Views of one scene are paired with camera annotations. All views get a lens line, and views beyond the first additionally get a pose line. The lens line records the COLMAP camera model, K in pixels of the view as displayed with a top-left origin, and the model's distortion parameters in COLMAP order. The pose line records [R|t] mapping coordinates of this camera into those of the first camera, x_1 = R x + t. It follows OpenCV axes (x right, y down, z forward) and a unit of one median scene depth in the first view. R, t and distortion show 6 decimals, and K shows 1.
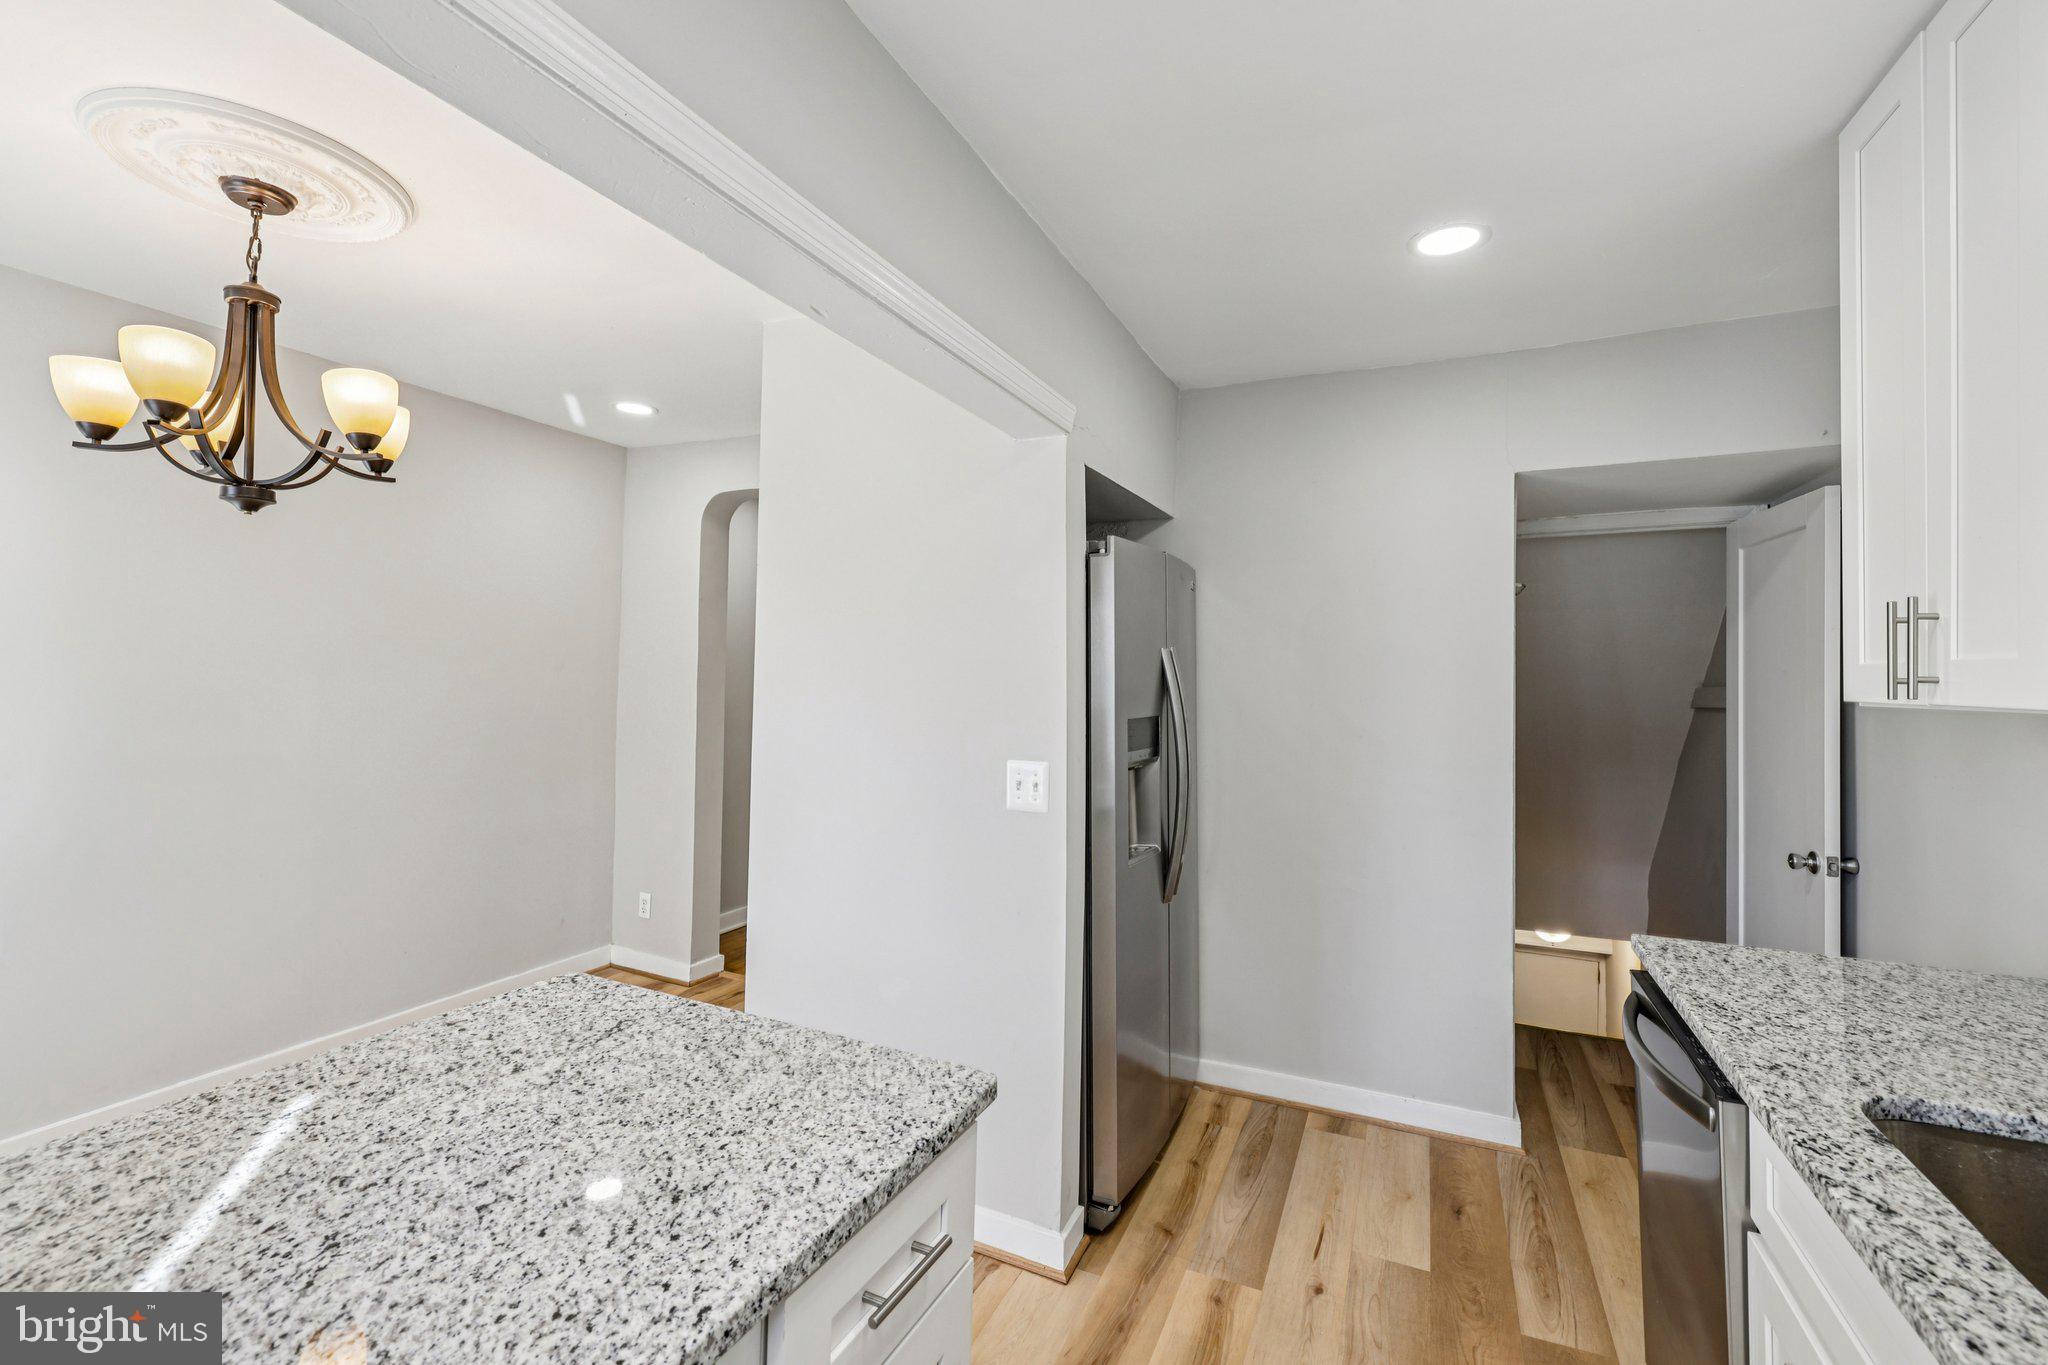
lens RADIAL K [[881.4, 0, 1033.3], [0, 881.4, 616.5], [0, 0, 1]] dist [-0.000649, 0.000854]
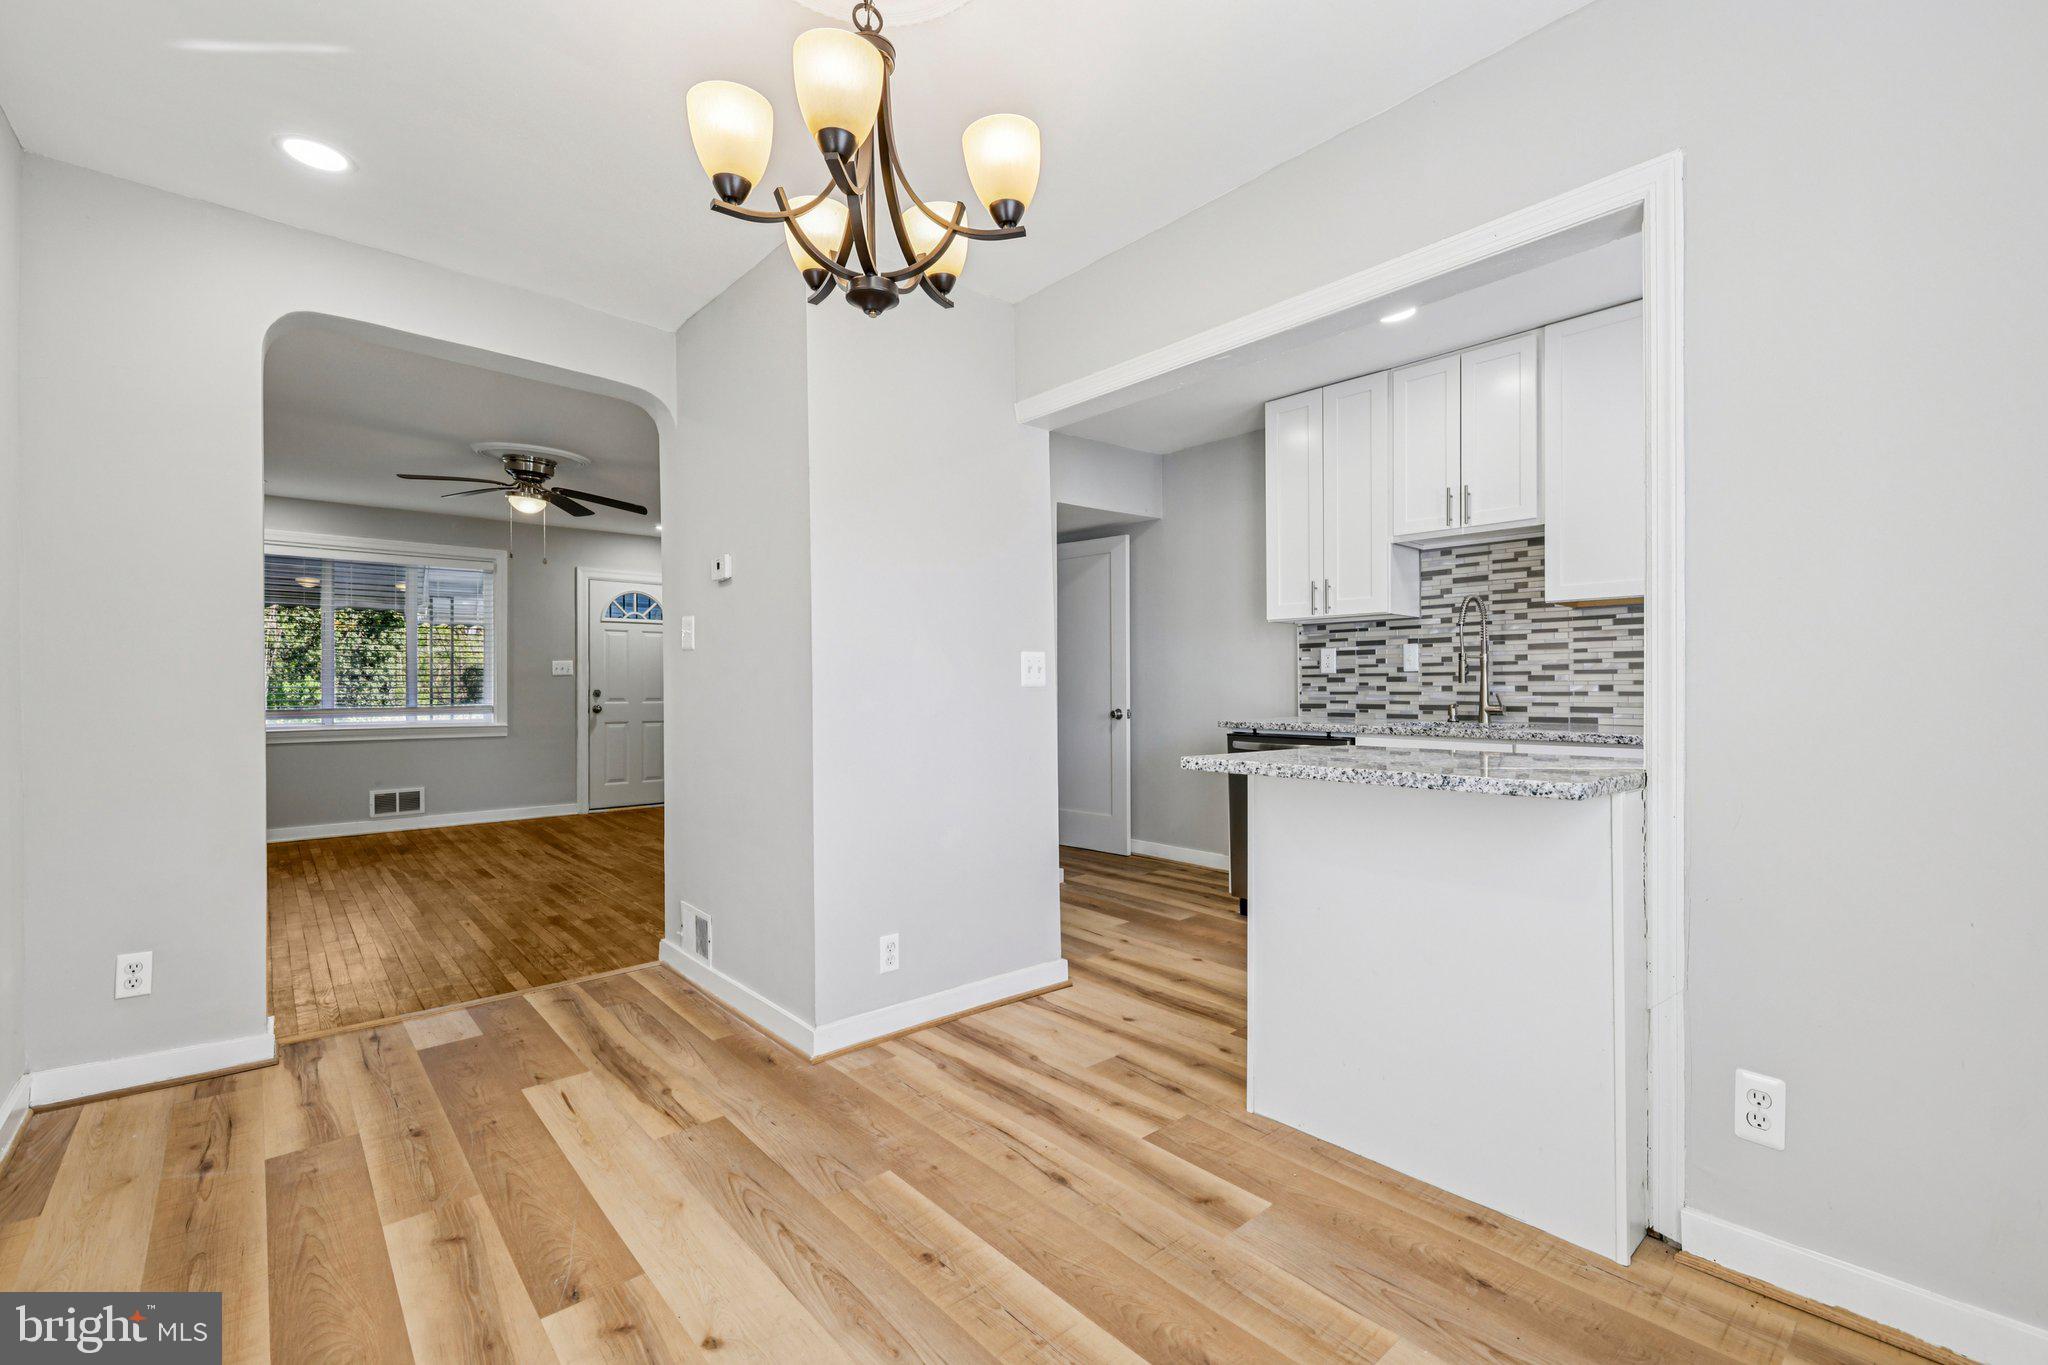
lens RADIAL K [[881.4, 0, 1019.4], [0, 881.4, 689.1], [0, 0, 1]] dist [-0.000649, 0.000854]
pose [[0.417867, -0.028067, 0.908075, -2.244792], [-0.047593, 0.997474, 0.052731, 0.264775], [-0.907261, -0.065252, 0.415476, 0.775602]]
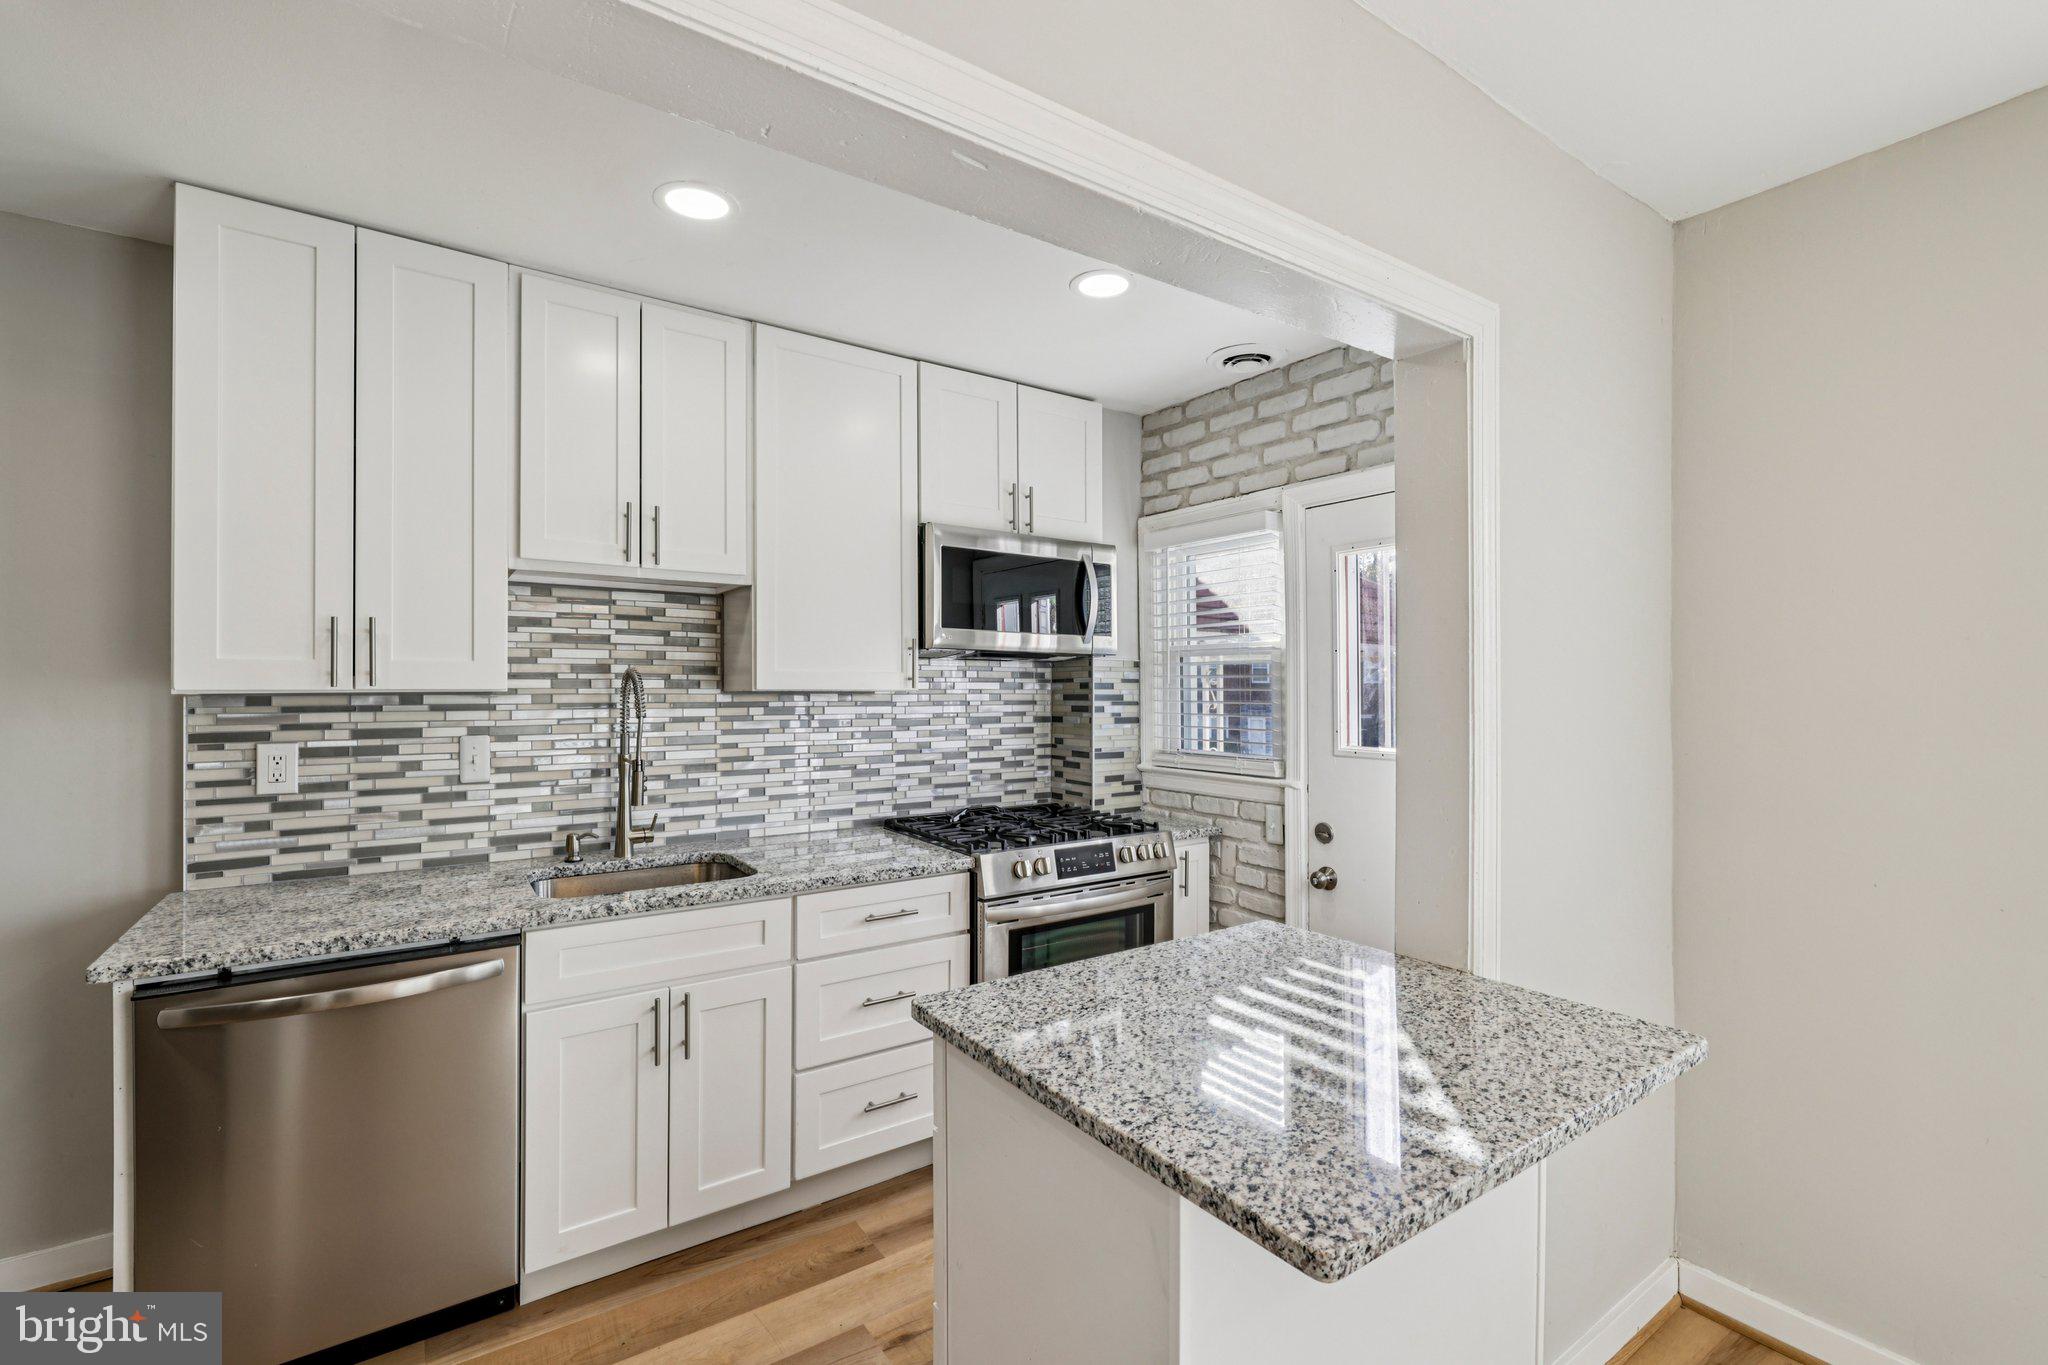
lens RADIAL K [[908.6, 0, 1021.5], [0, 908.6, 697.2], [0, 0, 1]] dist [0.004130, -0.001624]
pose [[-0.851591, -0.029817, 0.523358, -0.763915], [-0.055114, 0.997940, -0.032824, 0.119609], [-0.521301, -0.056797, -0.851481, 1.871582]]
